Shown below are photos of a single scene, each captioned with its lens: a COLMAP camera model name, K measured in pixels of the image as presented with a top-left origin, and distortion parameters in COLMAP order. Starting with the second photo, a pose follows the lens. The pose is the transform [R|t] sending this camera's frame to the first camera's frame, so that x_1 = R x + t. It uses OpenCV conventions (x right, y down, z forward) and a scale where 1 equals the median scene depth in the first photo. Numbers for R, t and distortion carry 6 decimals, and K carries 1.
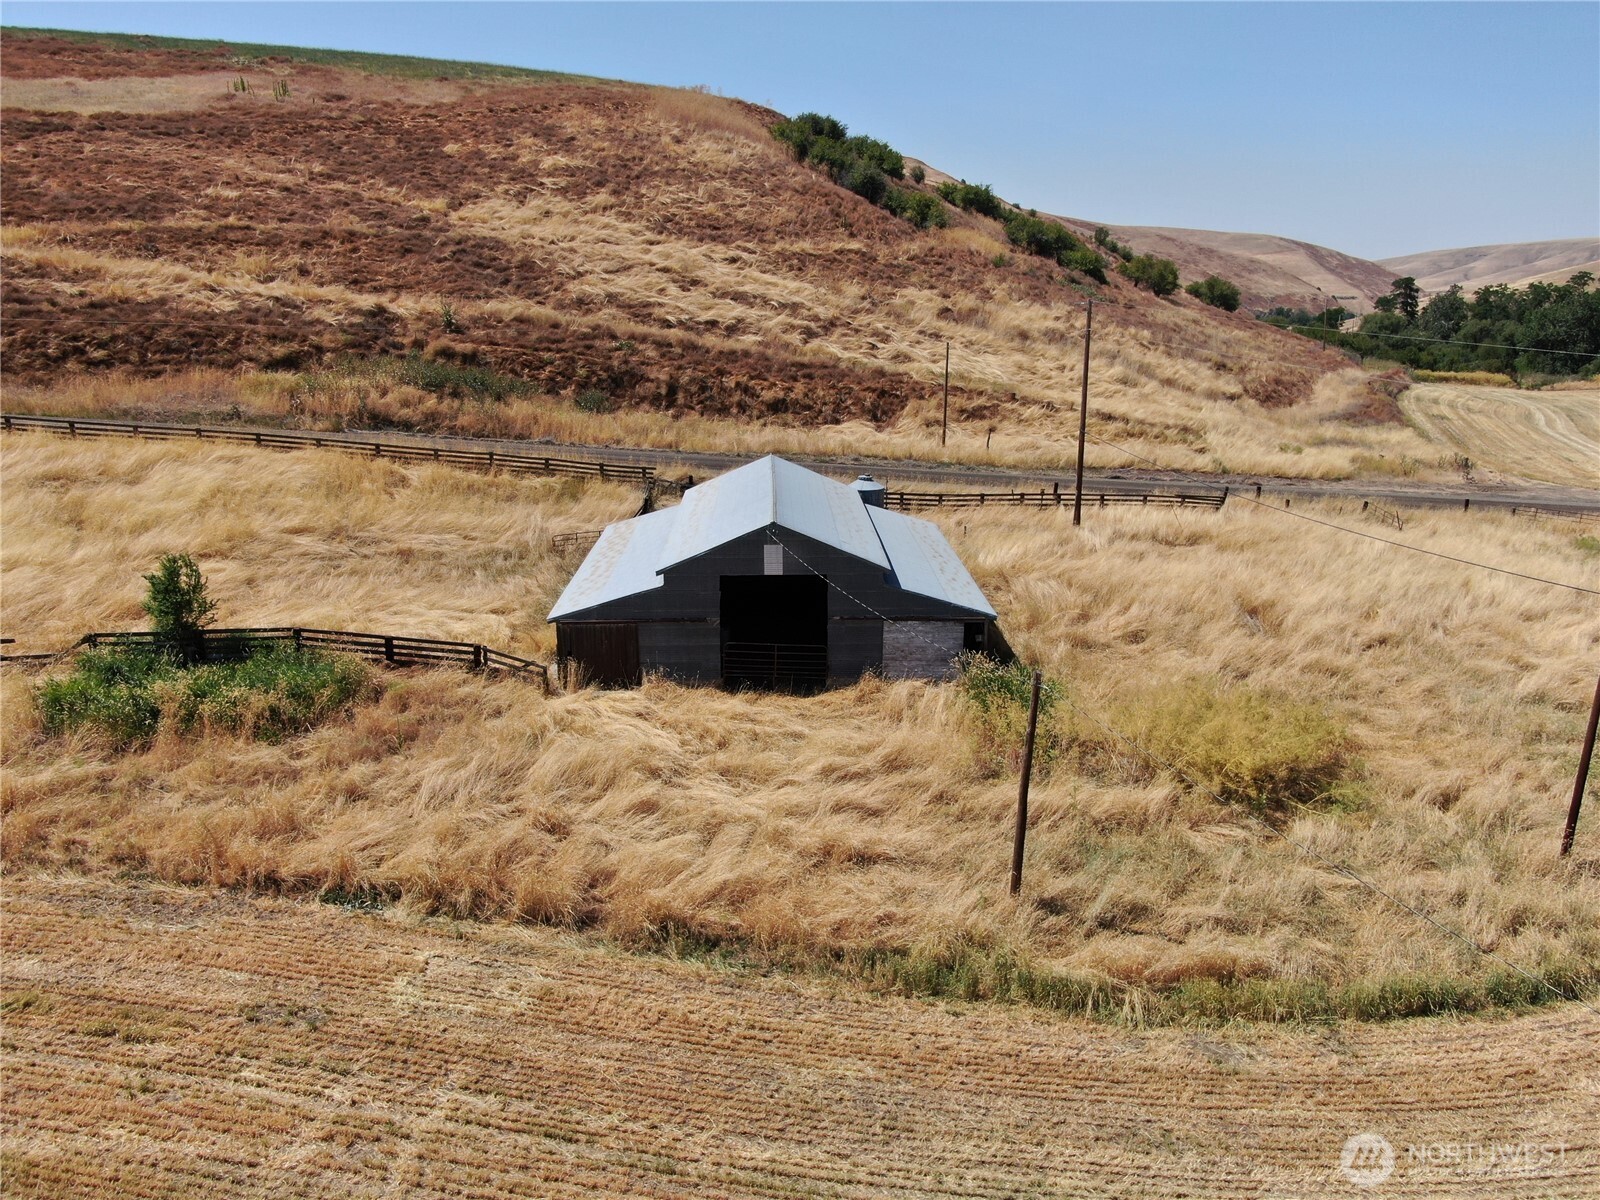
lens RADIAL K [[1147.7, 0, 800.0], [0, 1147.7, 600.0], [0, 0, 1]] dist [-0.015374, 0.002293]
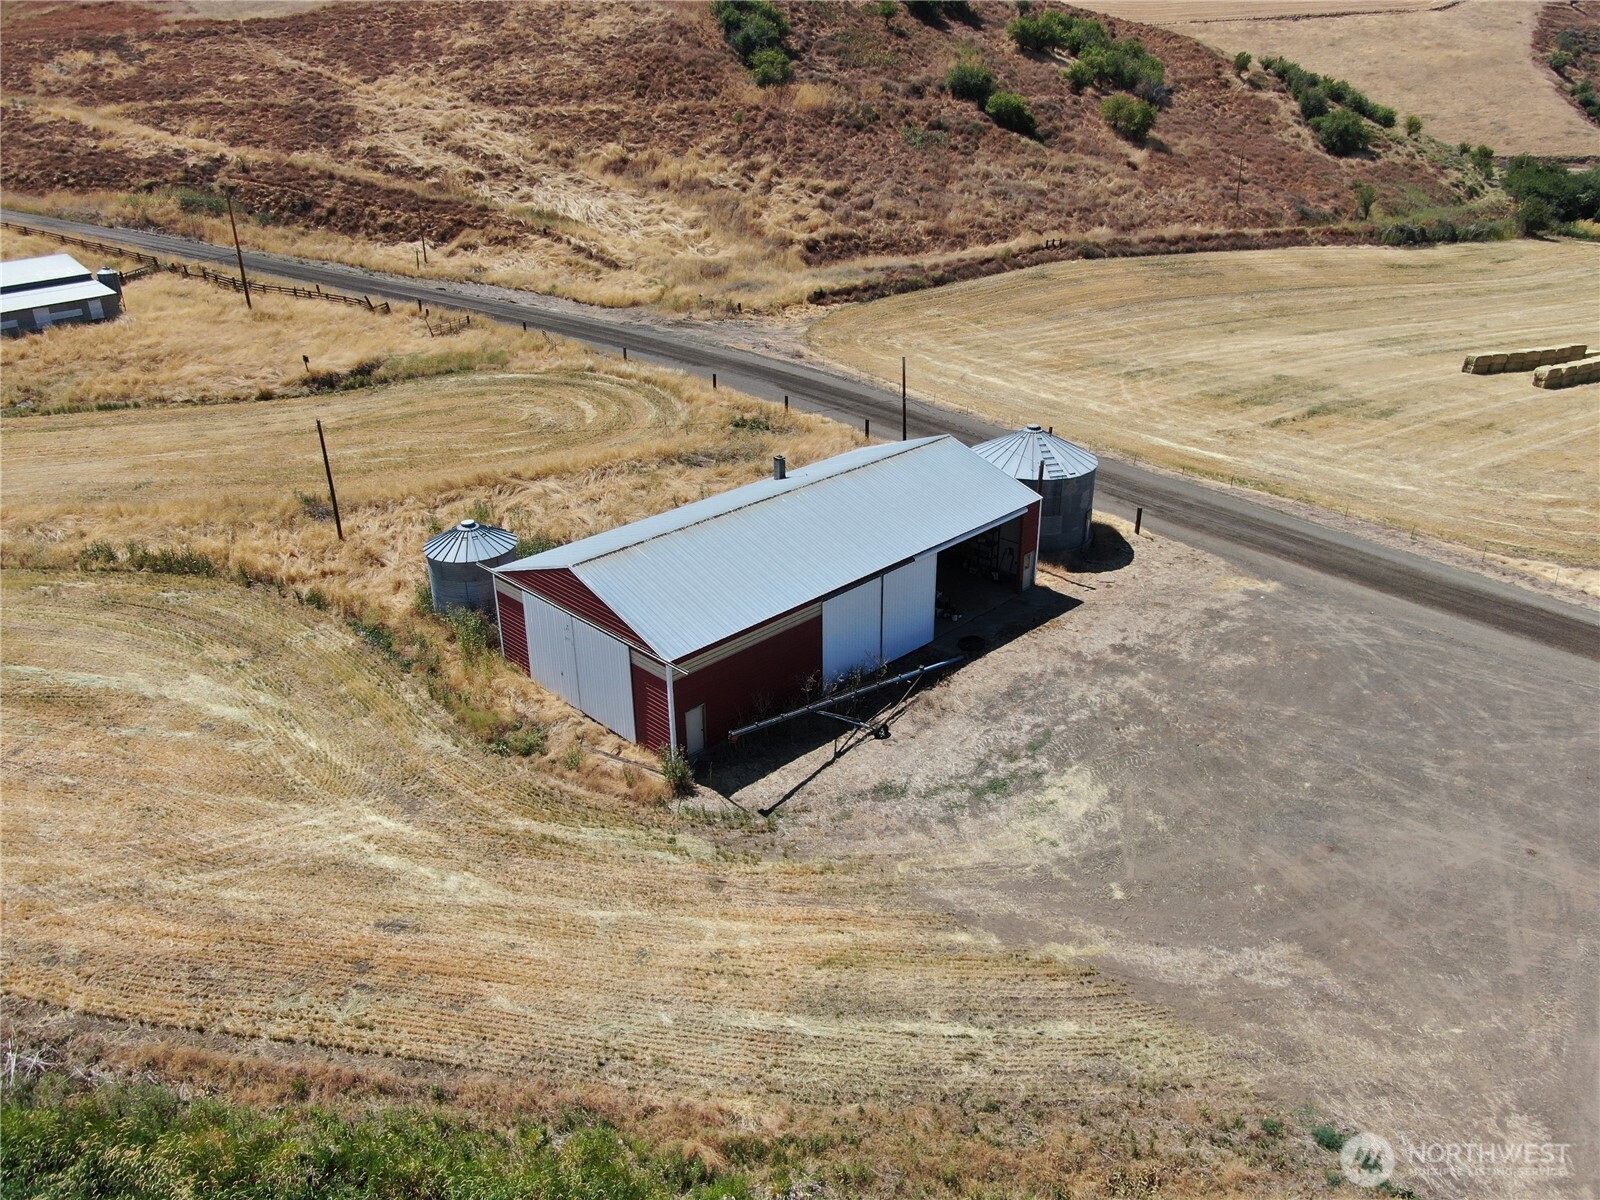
lens RADIAL K [[1147.7, 0, 800.0], [0, 1147.7, 600.0], [0, 0, 1]] dist [-0.015374, 0.002293]
pose [[0.840969, 0.227555, -0.490907, 1.357864], [-0.141844, 0.968253, 0.205831, -0.074611], [0.522160, -0.103465, 0.846548, -0.108622]]
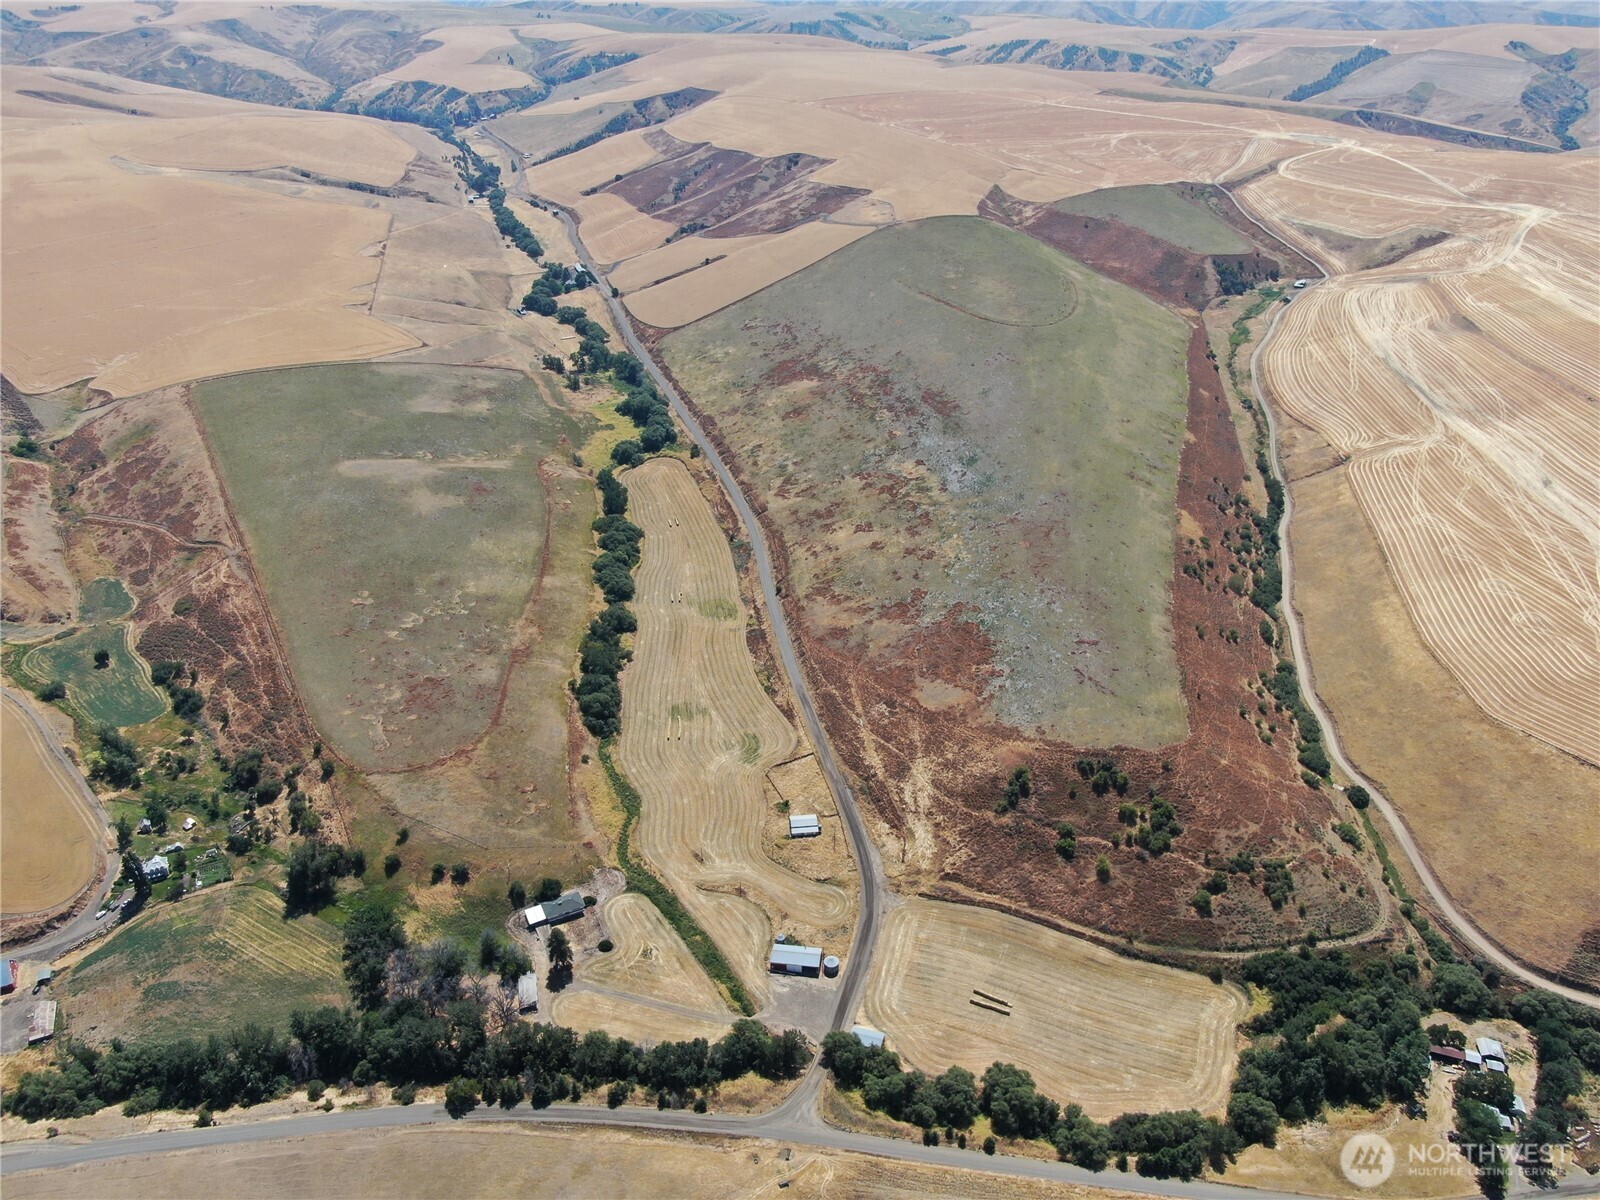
lens RADIAL K [[1147.7, 0, 800.0], [0, 1147.7, 600.0], [0, 0, 1]] dist [-0.015374, 0.002293]
pose [[0.063697, 0.490008, -0.869387, 5.492849], [-0.252497, 0.850725, 0.460990, -4.471738], [0.965499, 0.190154, 0.177914, -1.053684]]
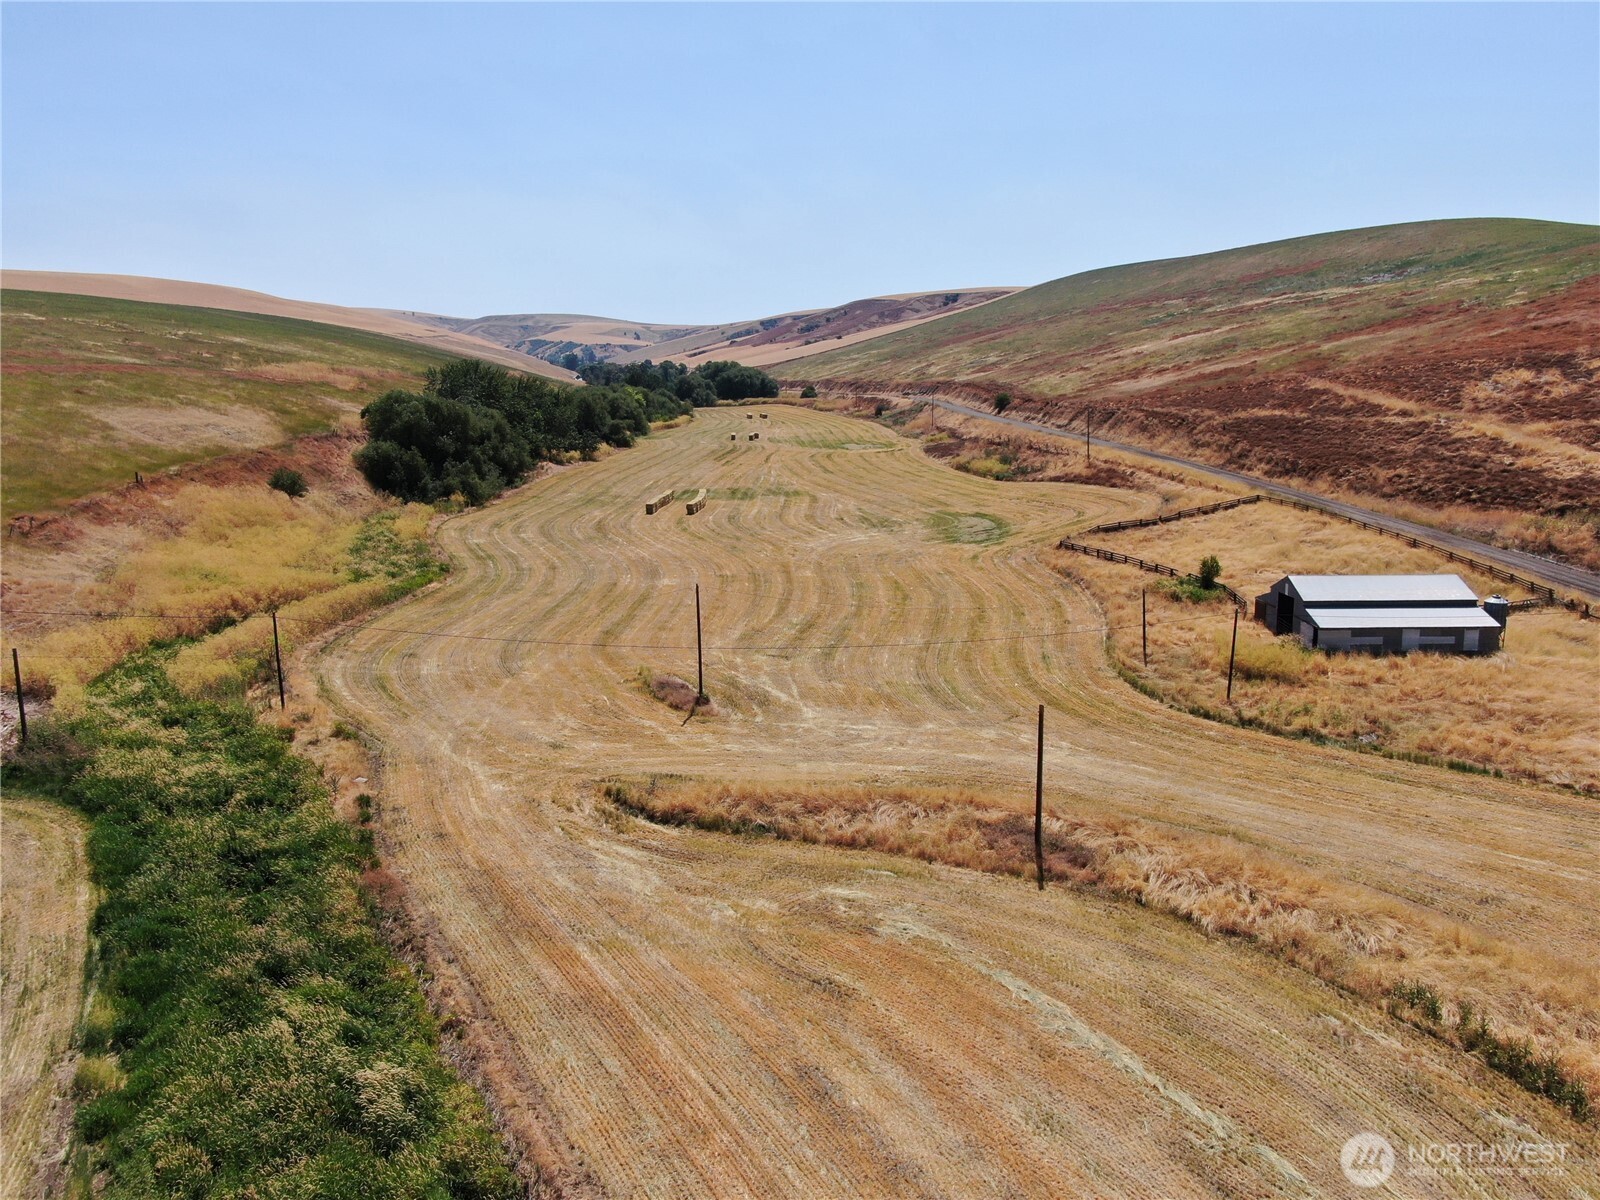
lens RADIAL K [[1173.8, 0, 800.0], [0, 1173.8, 600.0], [0, 0, 1]] dist [-0.006788, -0.005358]
pose [[-0.042809, 0.170483, -0.984430, 1.137516], [-0.259808, 0.949535, 0.175737, -0.081696], [0.964711, 0.263287, 0.003644, -0.047058]]
